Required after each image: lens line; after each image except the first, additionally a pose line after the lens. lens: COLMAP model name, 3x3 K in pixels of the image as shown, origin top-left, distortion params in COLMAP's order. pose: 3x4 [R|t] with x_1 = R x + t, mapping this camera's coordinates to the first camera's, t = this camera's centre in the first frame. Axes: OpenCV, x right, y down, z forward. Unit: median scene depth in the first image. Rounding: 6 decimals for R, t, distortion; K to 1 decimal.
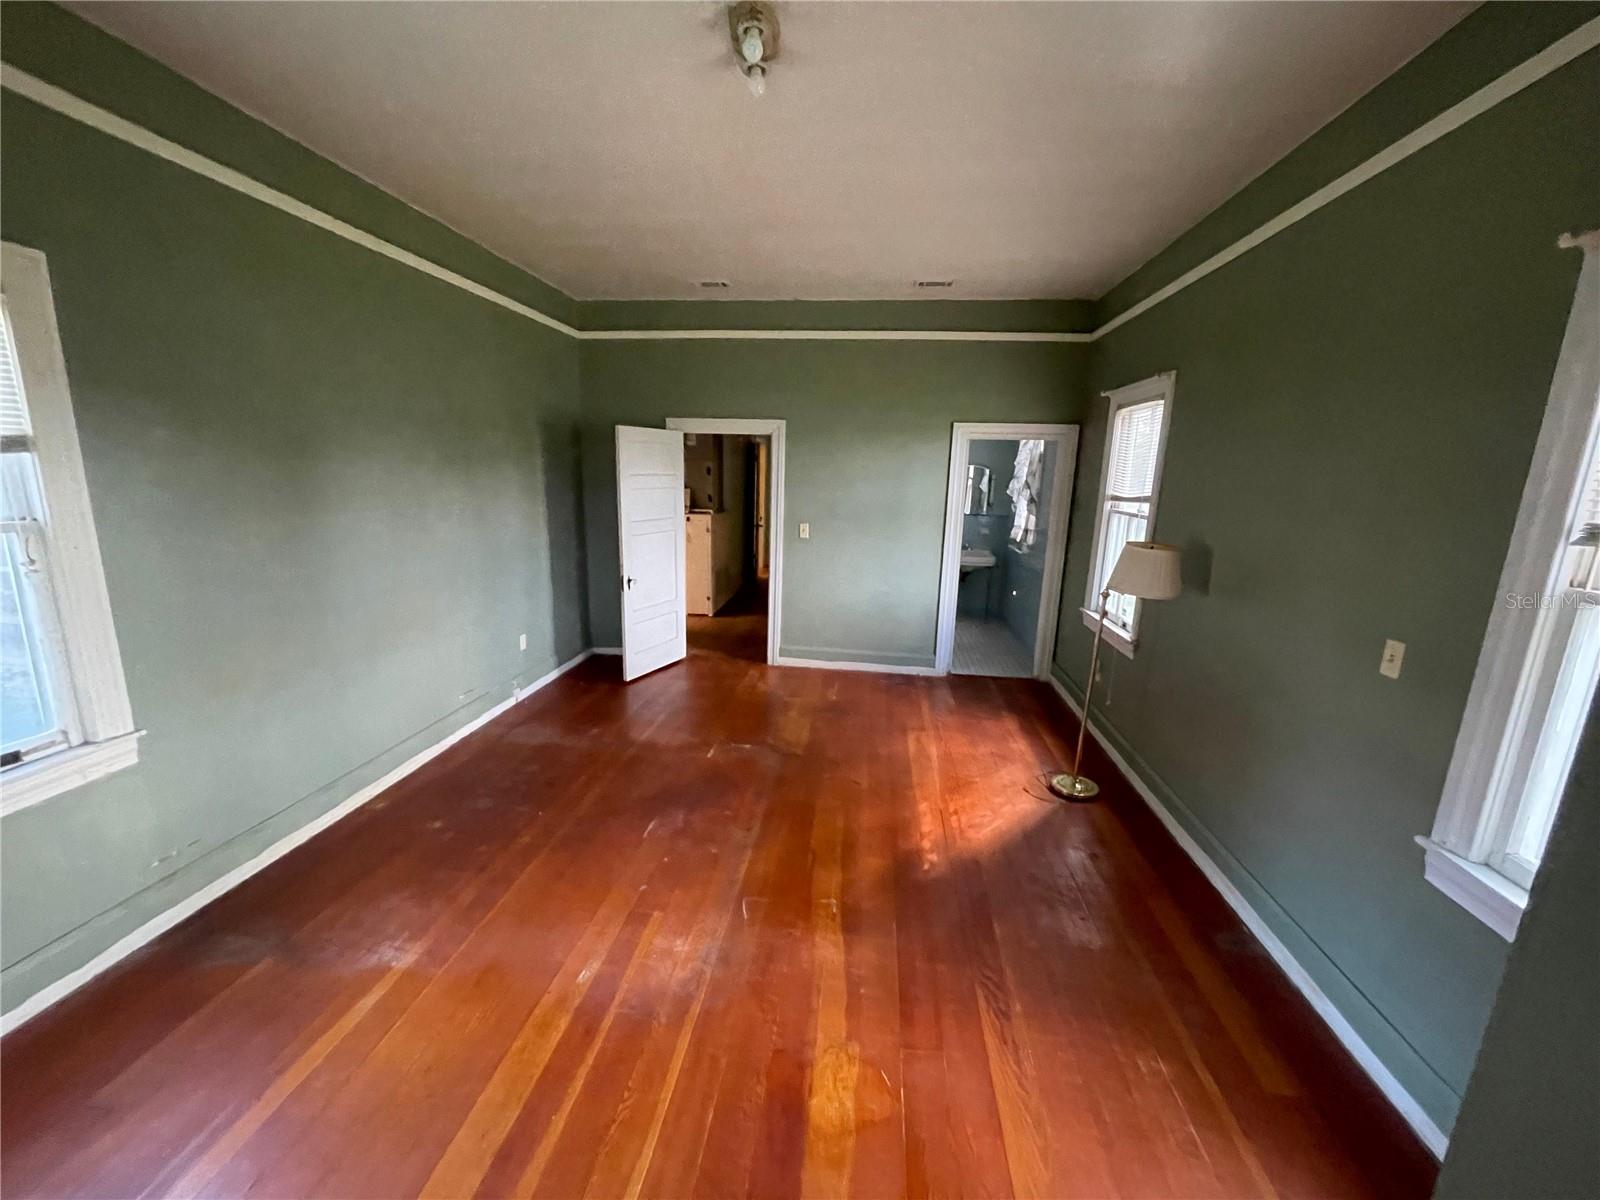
lens RADIAL K [[648.9, 0, 798.8], [0, 648.9, 601.3], [0, 0, 1]] dist [-0.003804, -0.000591]
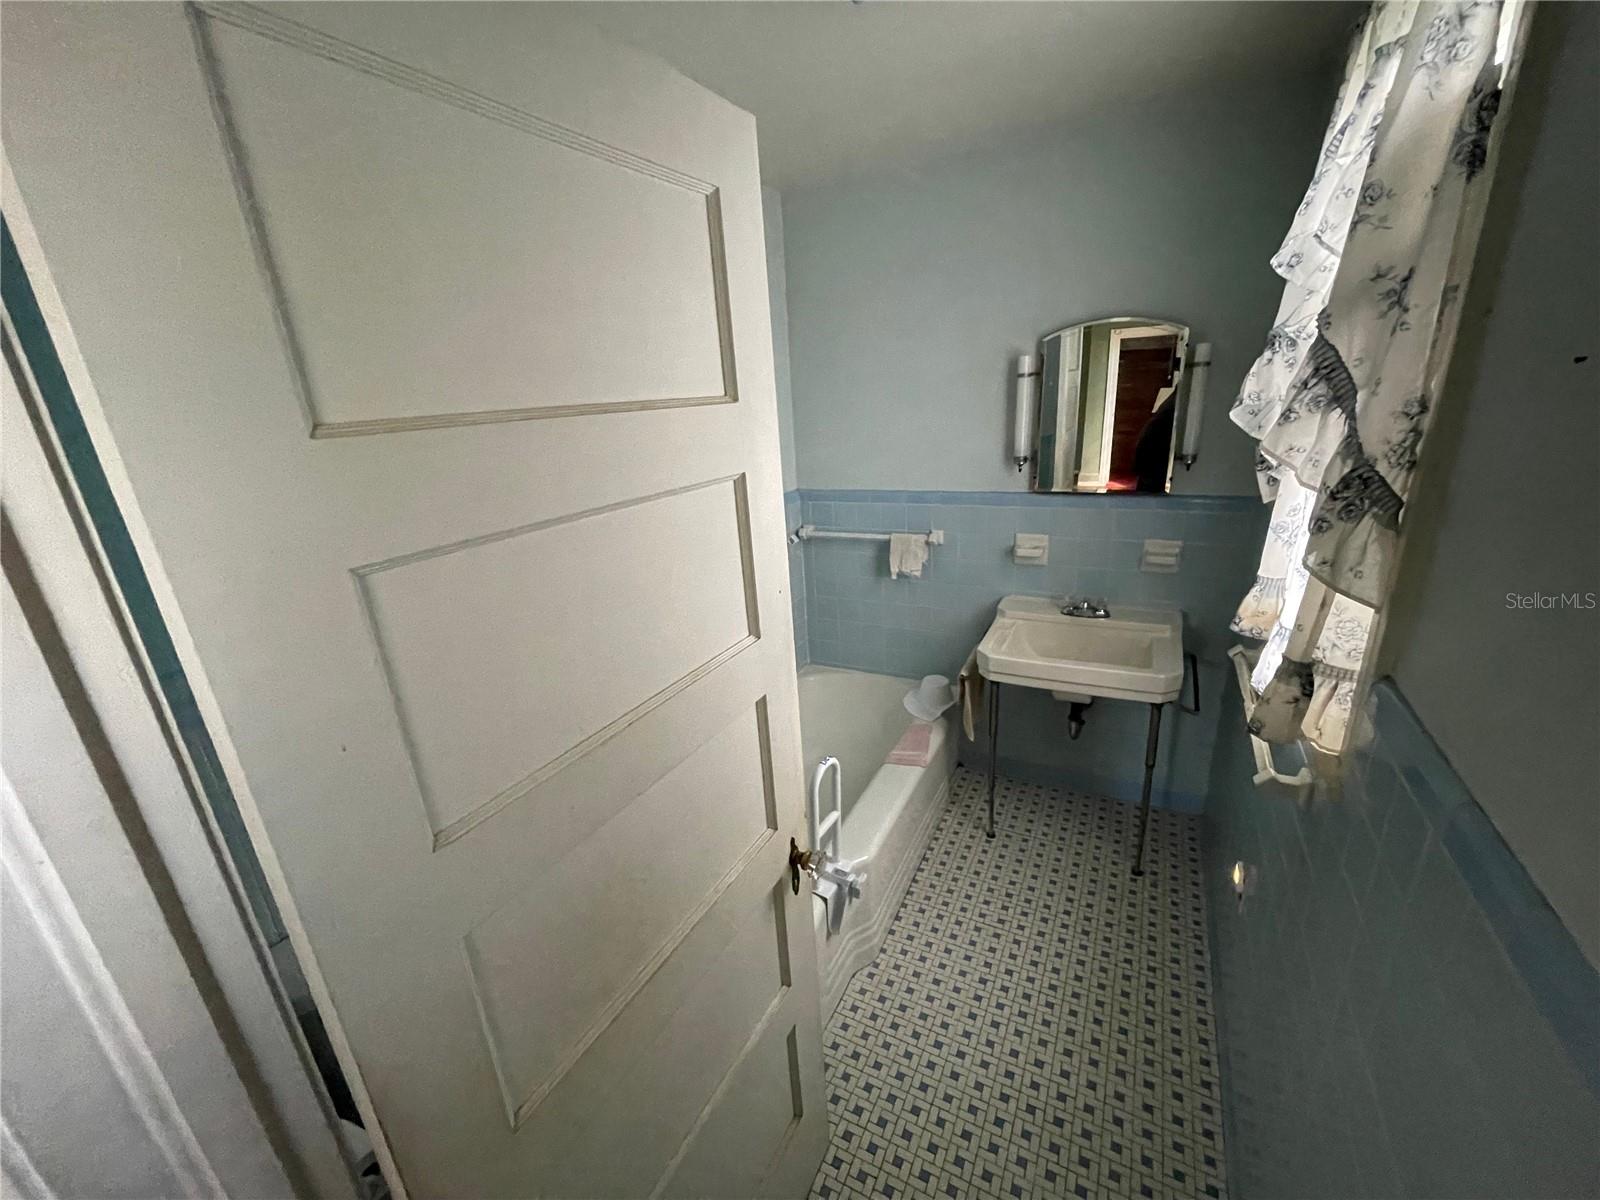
lens RADIAL K [[648.9, 0, 801.6], [0, 648.9, 603.0], [0, 0, 1]] dist [-0.003804, -0.000591]
pose [[0.927312, 0.034071, -0.372736, 0.295193], [0.009441, 0.993402, 0.114293, -0.145001], [0.374171, -0.109504, 0.920872, 0.808882]]
